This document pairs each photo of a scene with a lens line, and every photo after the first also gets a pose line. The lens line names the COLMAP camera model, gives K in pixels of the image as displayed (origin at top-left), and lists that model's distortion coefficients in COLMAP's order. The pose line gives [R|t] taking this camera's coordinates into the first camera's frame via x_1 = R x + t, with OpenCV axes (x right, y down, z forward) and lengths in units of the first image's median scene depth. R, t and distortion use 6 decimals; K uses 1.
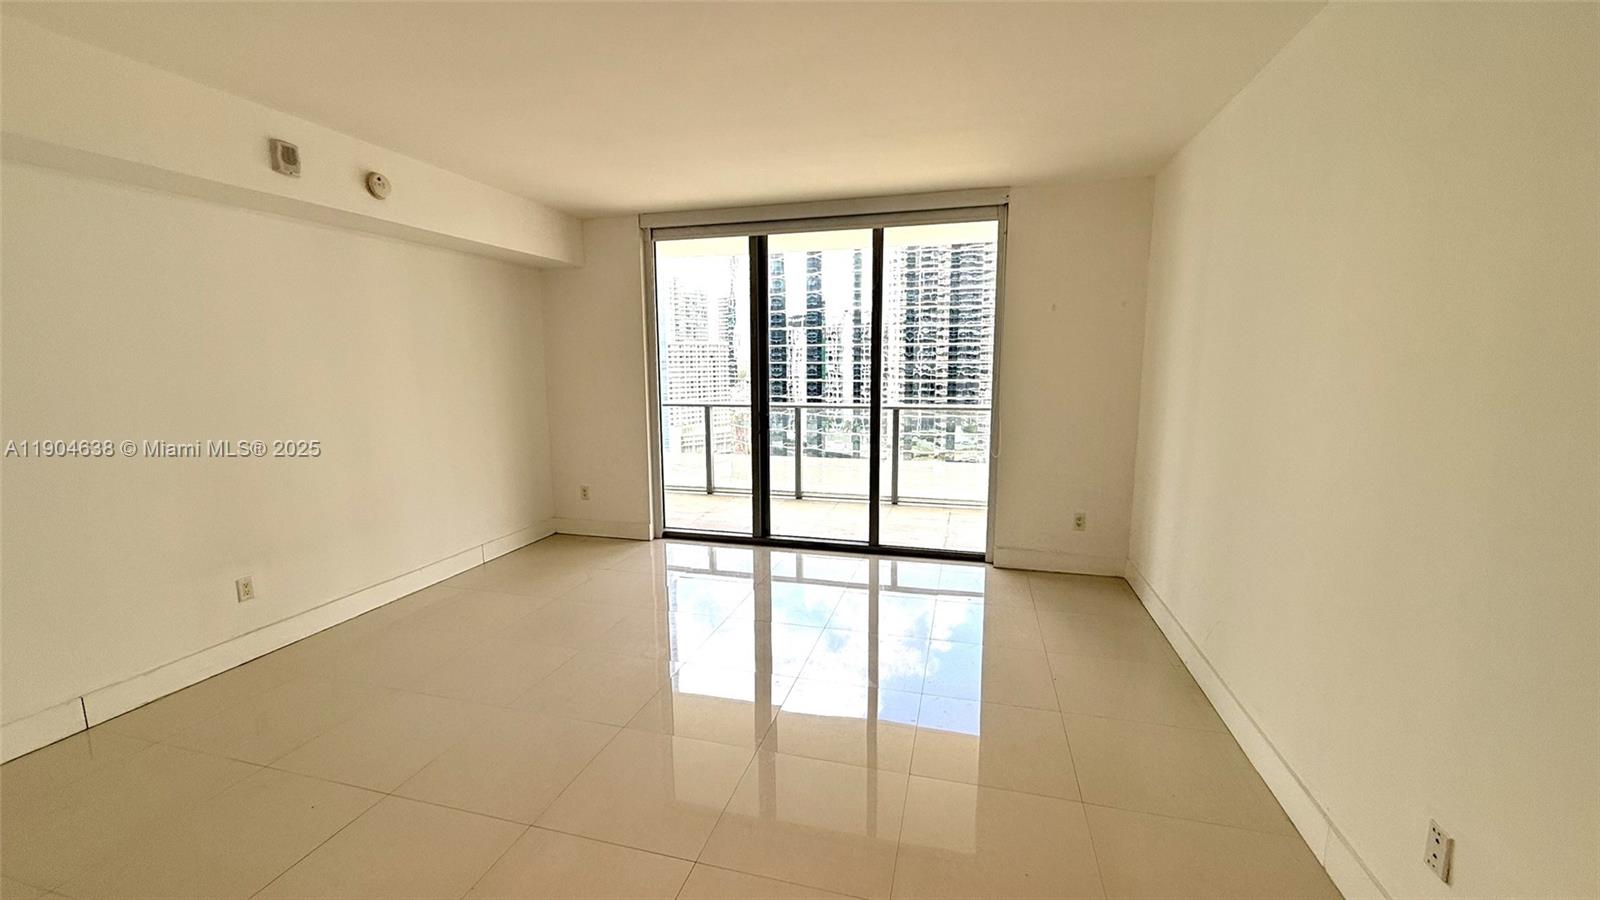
lens RADIAL K [[637.3, 0, 795.4], [0, 637.3, 448.7], [0, 0, 1]] dist [0.000002, -0.000032]
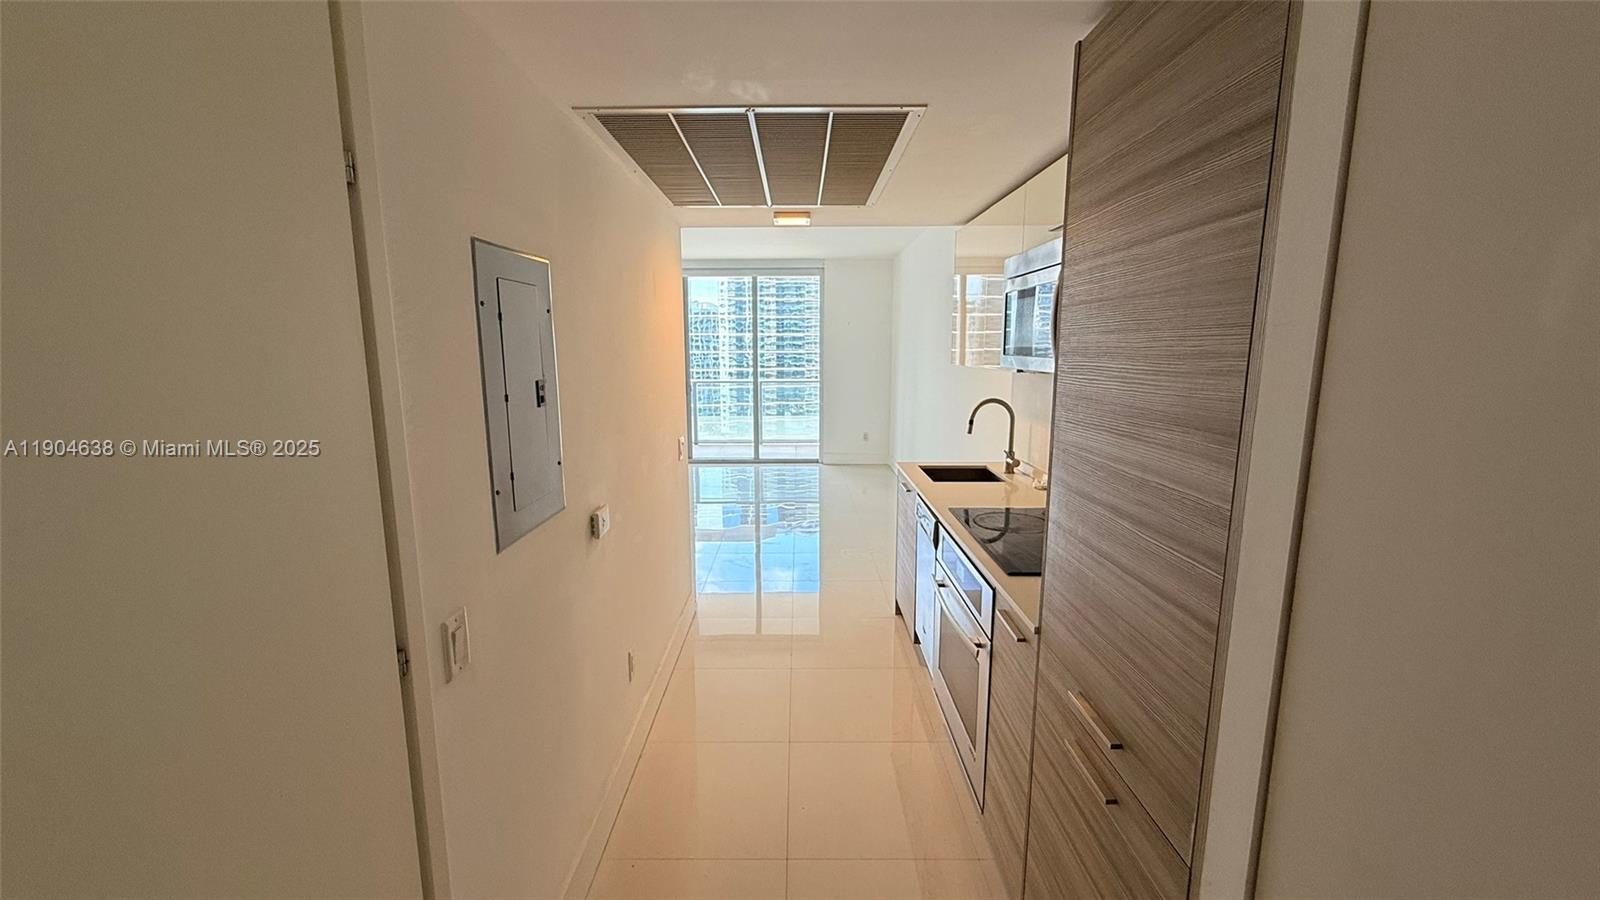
lens RADIAL K [[637.3, 0, 792.5], [0, 637.3, 449.8], [0, 0, 1]] dist [0.000002, -0.000032]
pose [[0.966276, -0.037542, 0.254759, -0.015210], [0.032923, 0.999207, 0.022372, 0.006364], [-0.255397, -0.013230, 0.966746, -0.047512]]
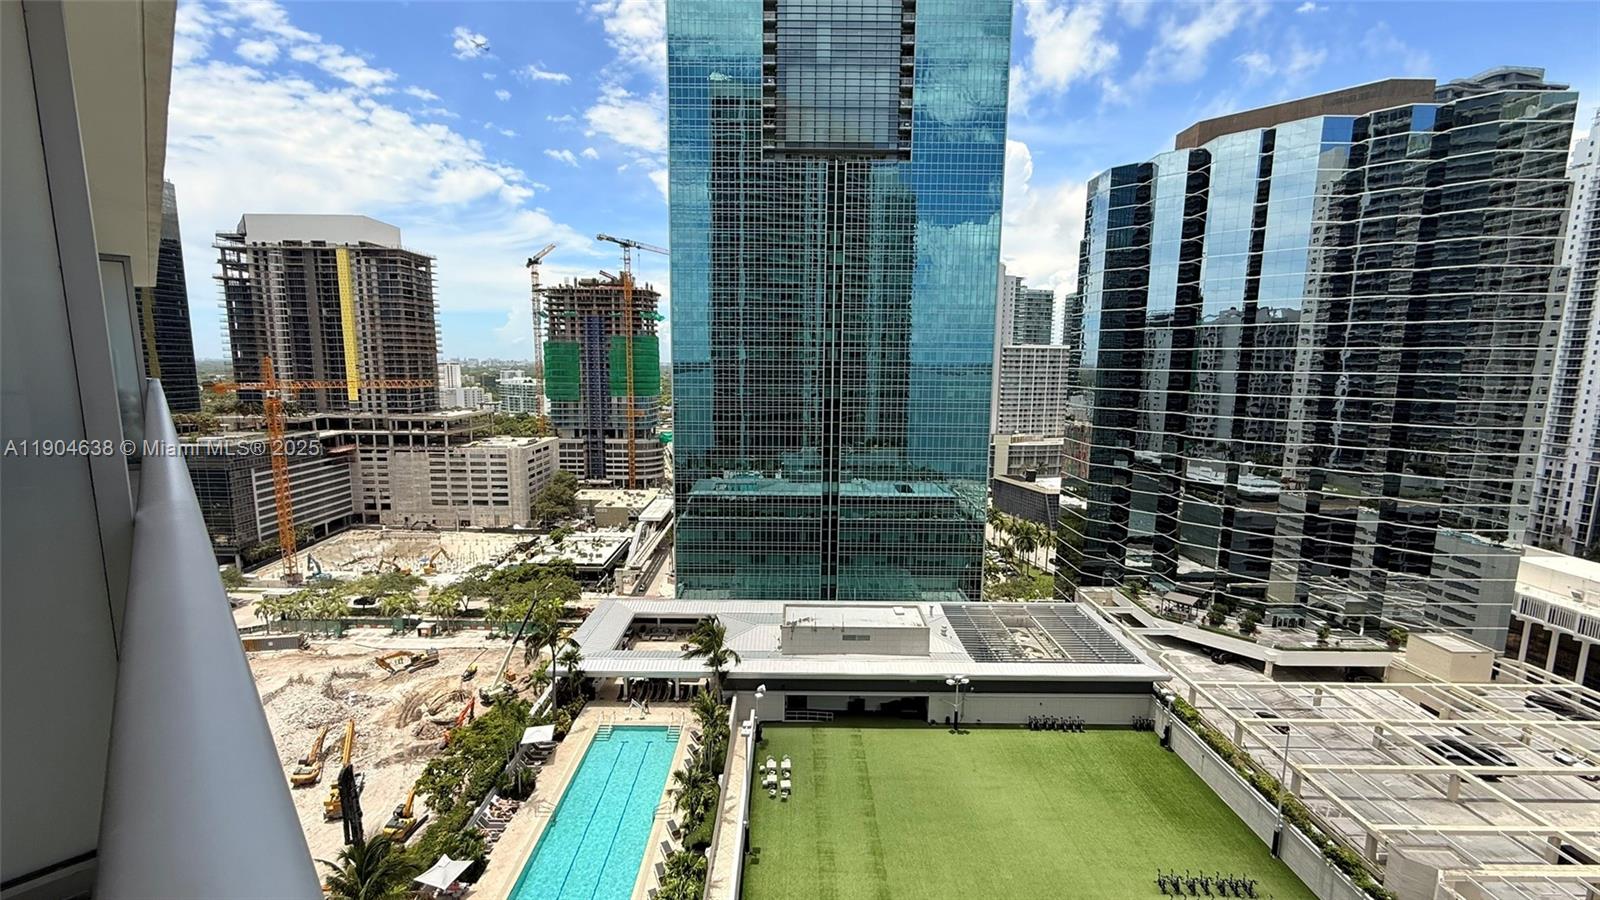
lens RADIAL K [[637.3, 0, 794.1], [0, 637.3, 449.9], [0, 0, 1]] dist [0.000002, -0.000032]
pose [[0.870064, 0.081673, -0.486125, 0.009072], [-0.083879, 0.996326, 0.017266, -0.012891], [0.485749, 0.025753, 0.873719, 0.098454]]
